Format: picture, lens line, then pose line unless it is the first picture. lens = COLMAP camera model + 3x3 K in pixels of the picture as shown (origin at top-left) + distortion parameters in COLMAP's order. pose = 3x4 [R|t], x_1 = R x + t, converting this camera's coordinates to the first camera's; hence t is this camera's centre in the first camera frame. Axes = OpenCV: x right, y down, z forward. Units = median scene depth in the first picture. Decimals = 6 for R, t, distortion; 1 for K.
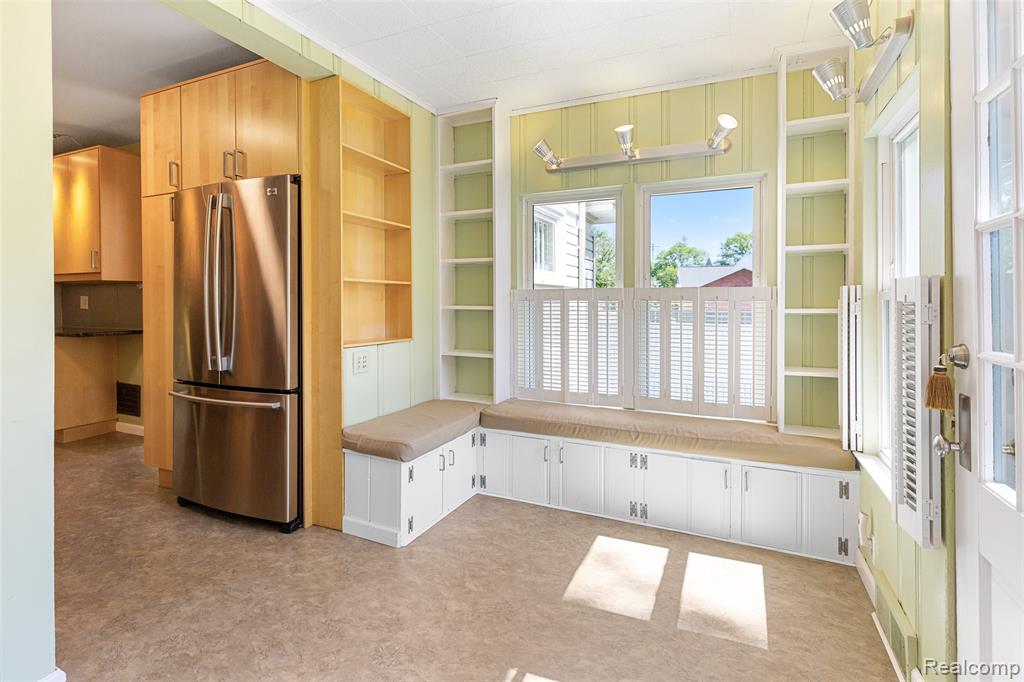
lens RADIAL K [[463.0, 0, 511.9], [0, 463.0, 318.2], [0, 0, 1]] dist [0.000153, 0.000138]
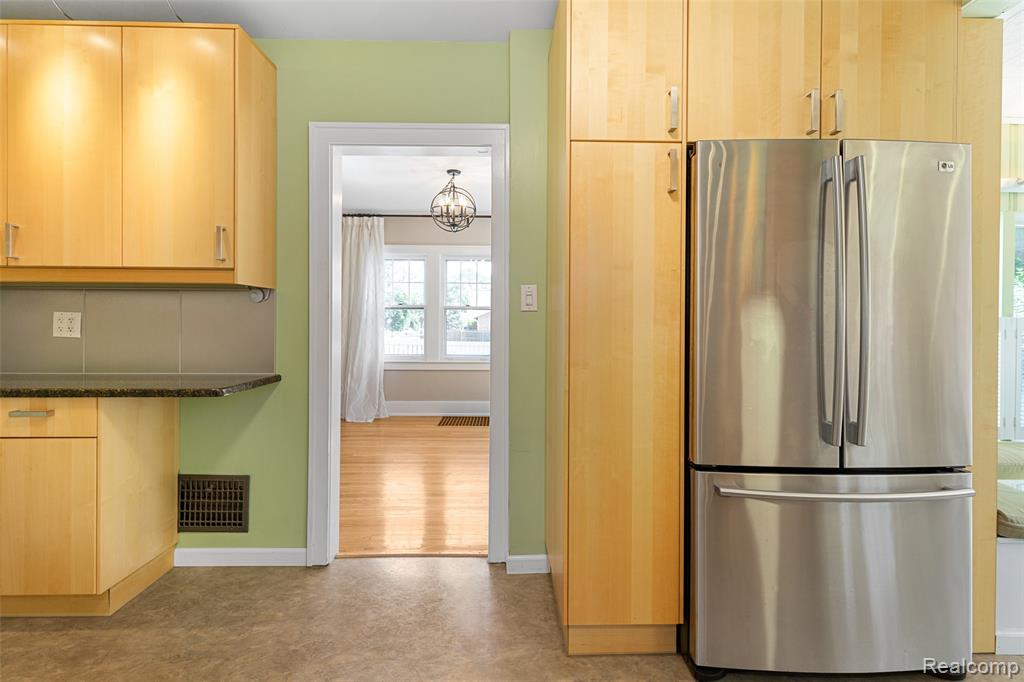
lens RADIAL K [[463.0, 0, 511.9], [0, 463.0, 318.2], [0, 0, 1]] dist [0.000153, 0.000138]
pose [[0.905662, 0.002381, 0.423993, -0.821626], [0.005292, 0.999843, -0.016918, -0.032987], [-0.423967, 0.017566, 0.905507, 0.397376]]
